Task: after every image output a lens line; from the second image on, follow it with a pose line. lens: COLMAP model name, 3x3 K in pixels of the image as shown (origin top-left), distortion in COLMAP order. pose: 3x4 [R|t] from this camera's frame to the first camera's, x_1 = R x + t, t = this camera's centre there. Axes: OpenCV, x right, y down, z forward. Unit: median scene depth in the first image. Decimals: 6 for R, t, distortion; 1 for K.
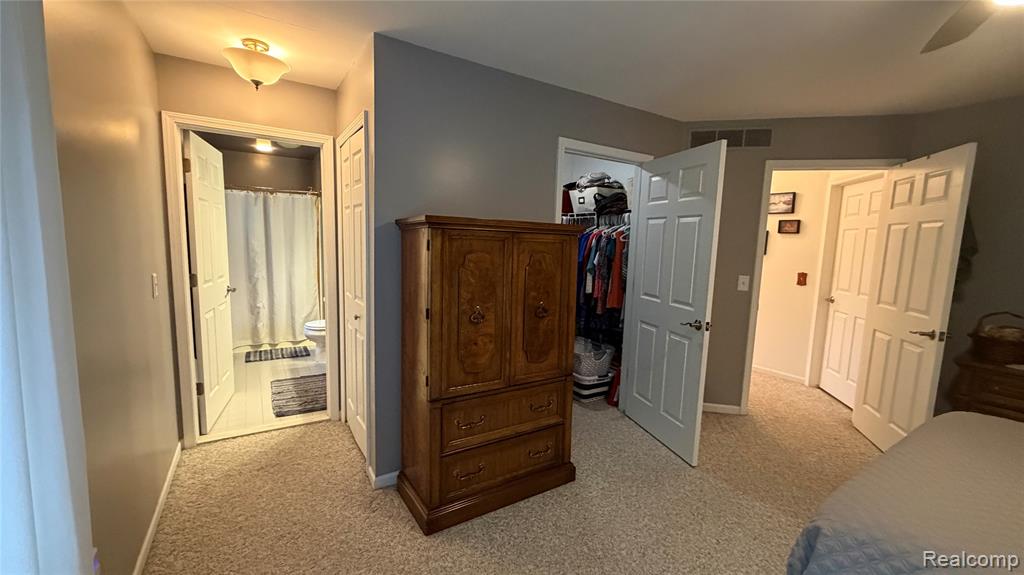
lens RADIAL K [[411.0, 0, 512.0], [0, 411.0, 287.5], [0, 0, 1]] dist [-0.000824, -0.000713]
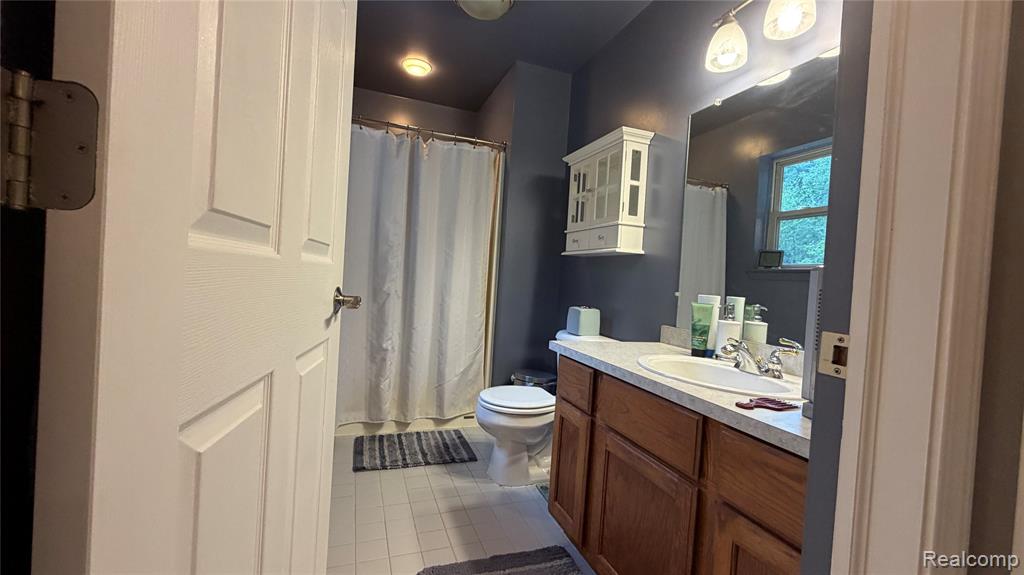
lens RADIAL K [[411.0, 0, 512.1], [0, 411.0, 287.3], [0, 0, 1]] dist [-0.000824, -0.000713]
pose [[0.978643, 0.035931, -0.202402, -0.356946], [-0.057012, 0.993422, -0.099306, 0.012294], [0.197503, 0.108724, 0.974254, 0.516844]]
